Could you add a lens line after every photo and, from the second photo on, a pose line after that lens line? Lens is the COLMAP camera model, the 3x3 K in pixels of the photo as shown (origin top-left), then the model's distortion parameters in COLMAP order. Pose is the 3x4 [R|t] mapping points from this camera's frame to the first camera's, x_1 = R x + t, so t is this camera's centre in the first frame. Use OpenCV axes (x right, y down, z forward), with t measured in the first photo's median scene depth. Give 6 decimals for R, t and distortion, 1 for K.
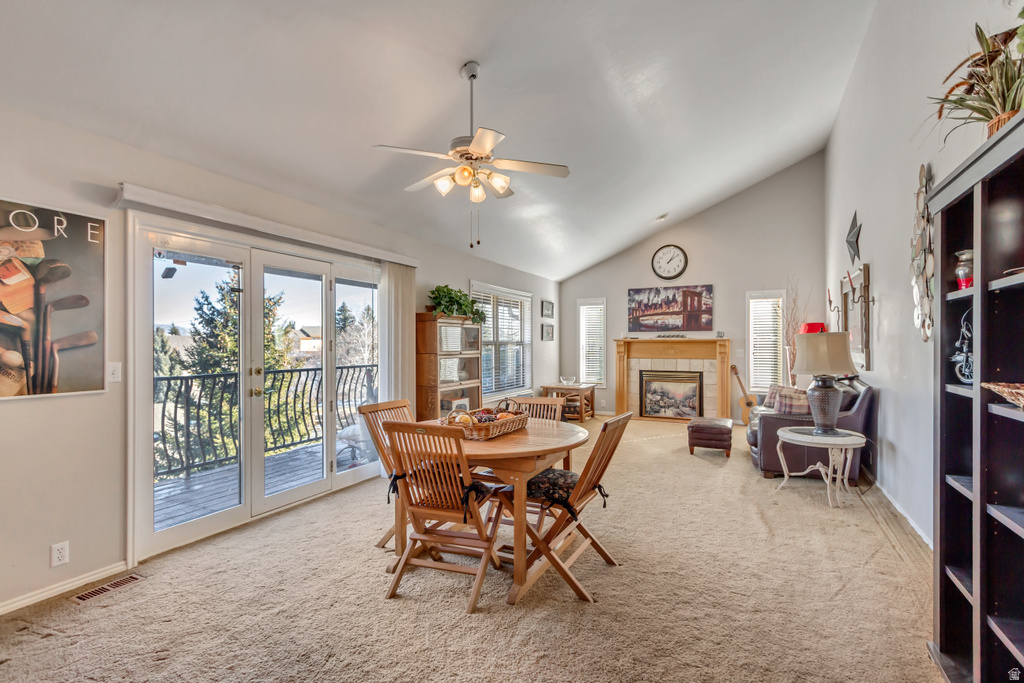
lens RADIAL K [[471.0, 0, 517.2], [0, 471.0, 341.1], [0, 0, 1]] dist [0.008966, -0.000464]
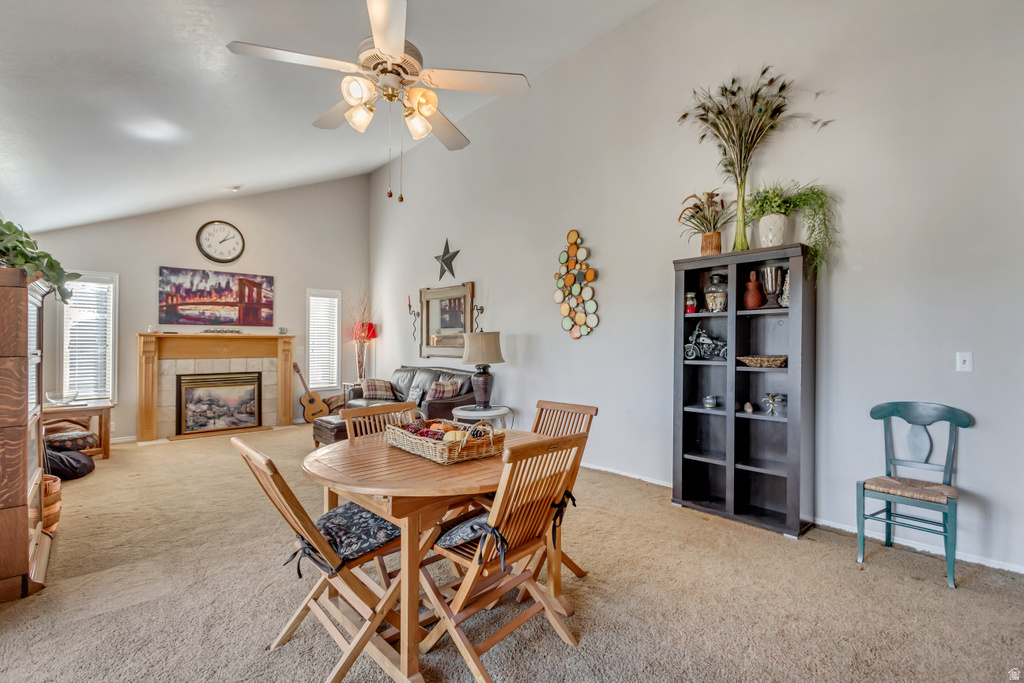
lens RADIAL K [[471.0, 0, 508.2], [0, 471.0, 347.1], [0, 0, 1]] dist [0.008966, -0.000464]
pose [[0.368202, -0.005570, 0.929729, -0.263793], [-0.007546, 0.999931, 0.008979, 0.006110], [-0.929715, -0.010321, 0.368134, 0.223895]]
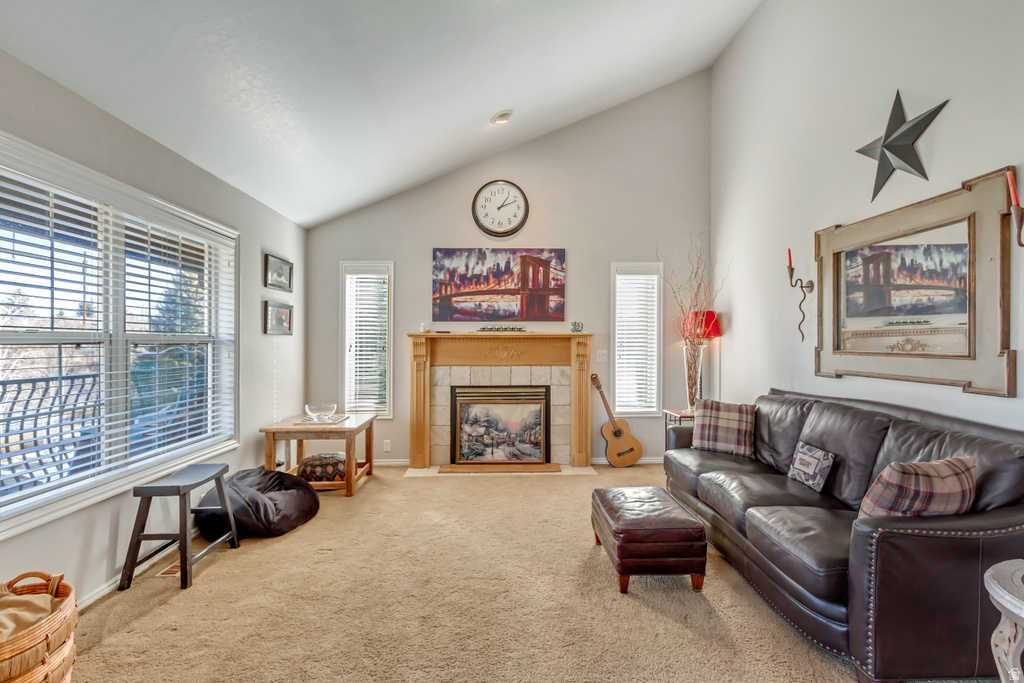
lens RADIAL K [[471.0, 0, 514.7], [0, 471.0, 340.6], [0, 0, 1]] dist [0.008966, -0.000464]
pose [[0.880953, 0.004034, 0.473187, 0.050159], [-0.003690, 0.999992, -0.001655, 0.005401], [-0.473189, -0.000288, 0.880961, 0.451251]]
